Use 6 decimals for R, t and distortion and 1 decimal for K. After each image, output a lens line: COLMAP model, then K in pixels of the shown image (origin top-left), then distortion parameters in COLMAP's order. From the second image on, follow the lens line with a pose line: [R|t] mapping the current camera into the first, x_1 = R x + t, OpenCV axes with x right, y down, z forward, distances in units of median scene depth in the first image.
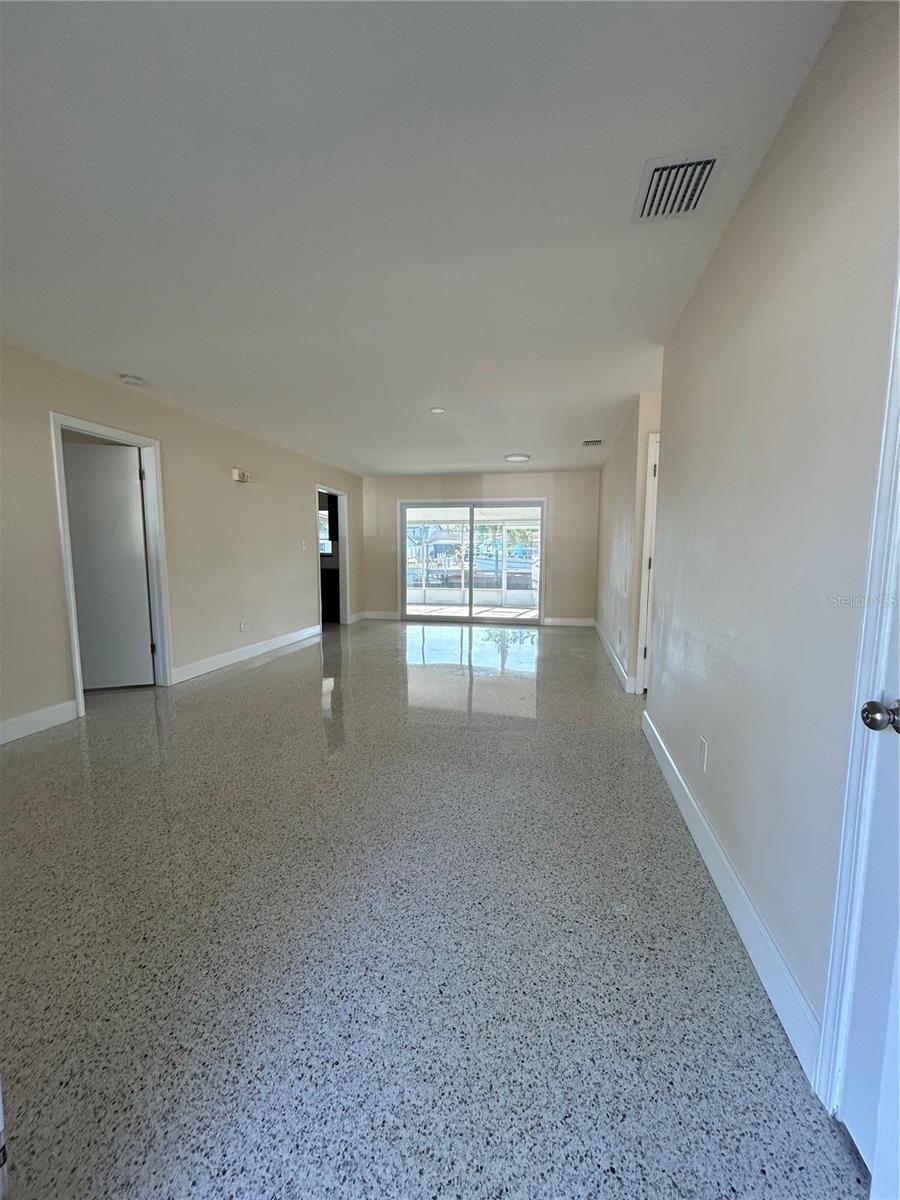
lens RADIAL K [[478.9, 0, 449.9], [0, 478.9, 601.7], [0, 0, 1]] dist [-0.001081, -0.000296]
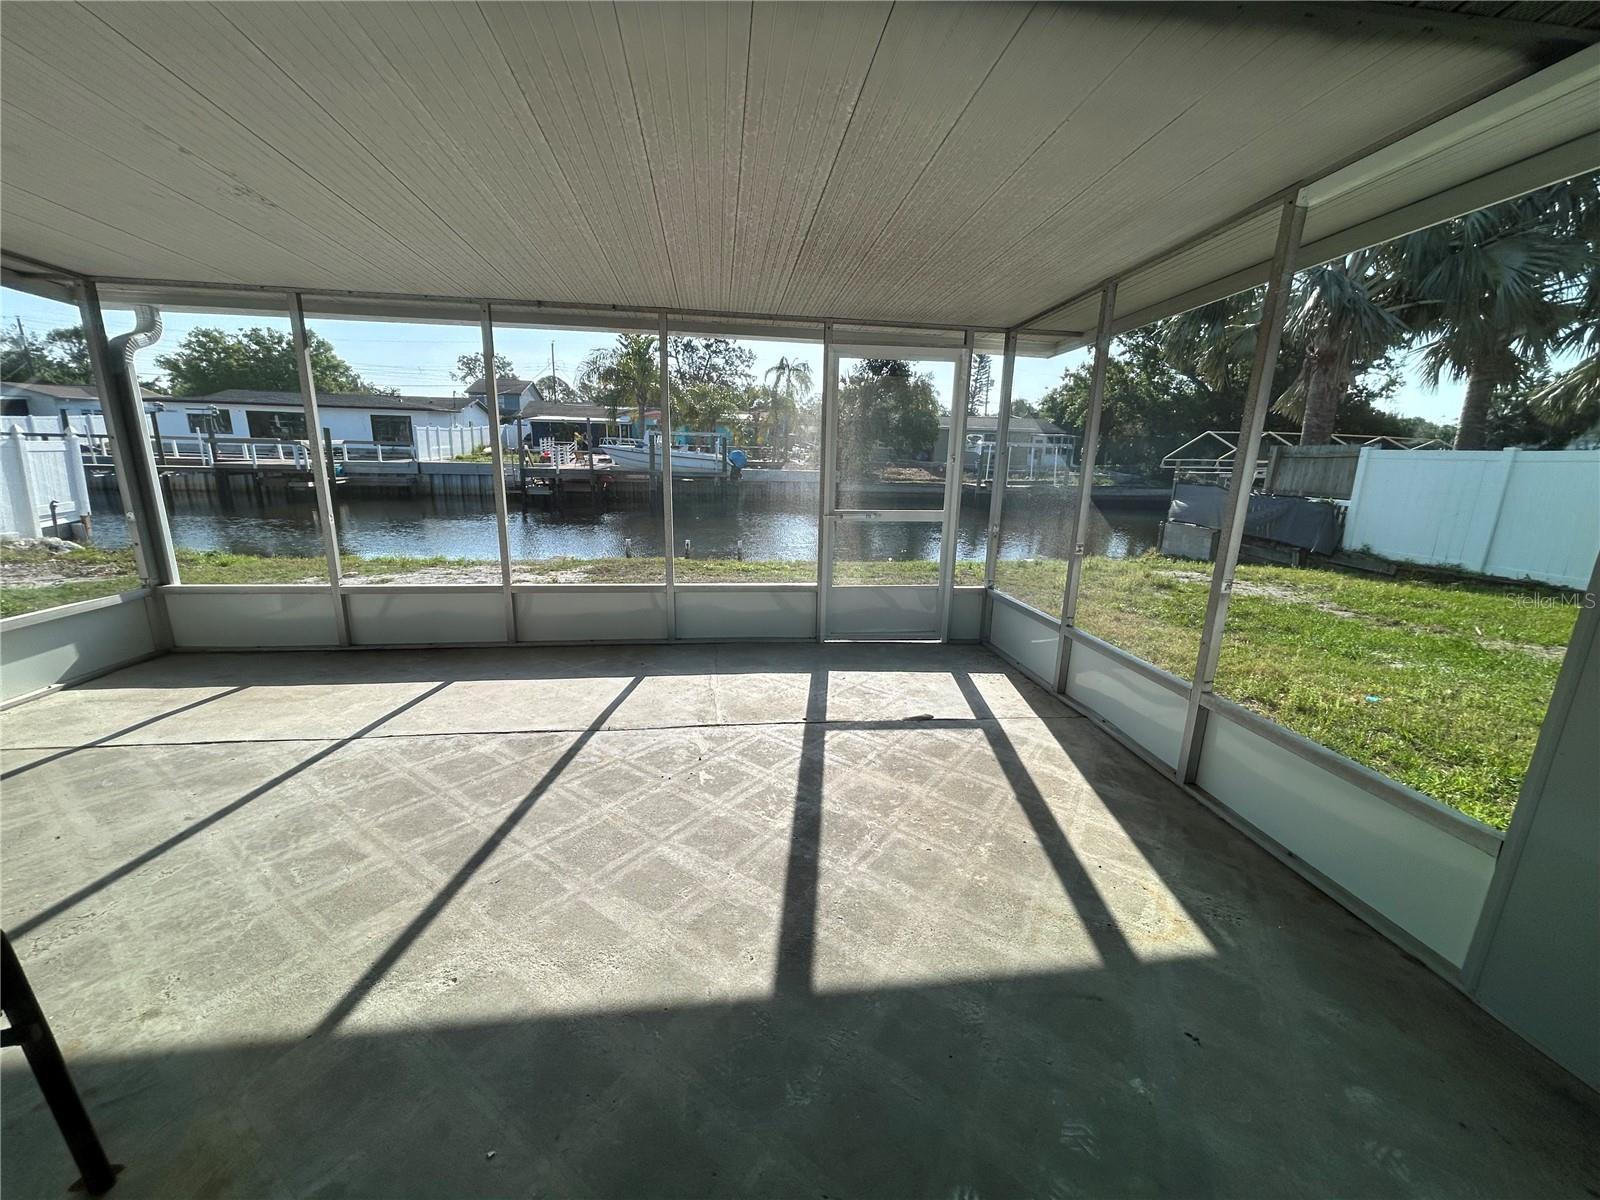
lens RADIAL K [[638.5, 0, 797.7], [0, 638.5, 595.7], [0, 0, 1]] dist [-0.001081, -0.000296]
pose [[0.938073, -0.058252, 0.341505, -0.008690], [0.011012, 0.990278, 0.138665, -0.019682], [-0.346262, -0.126317, 0.929595, 0.185028]]
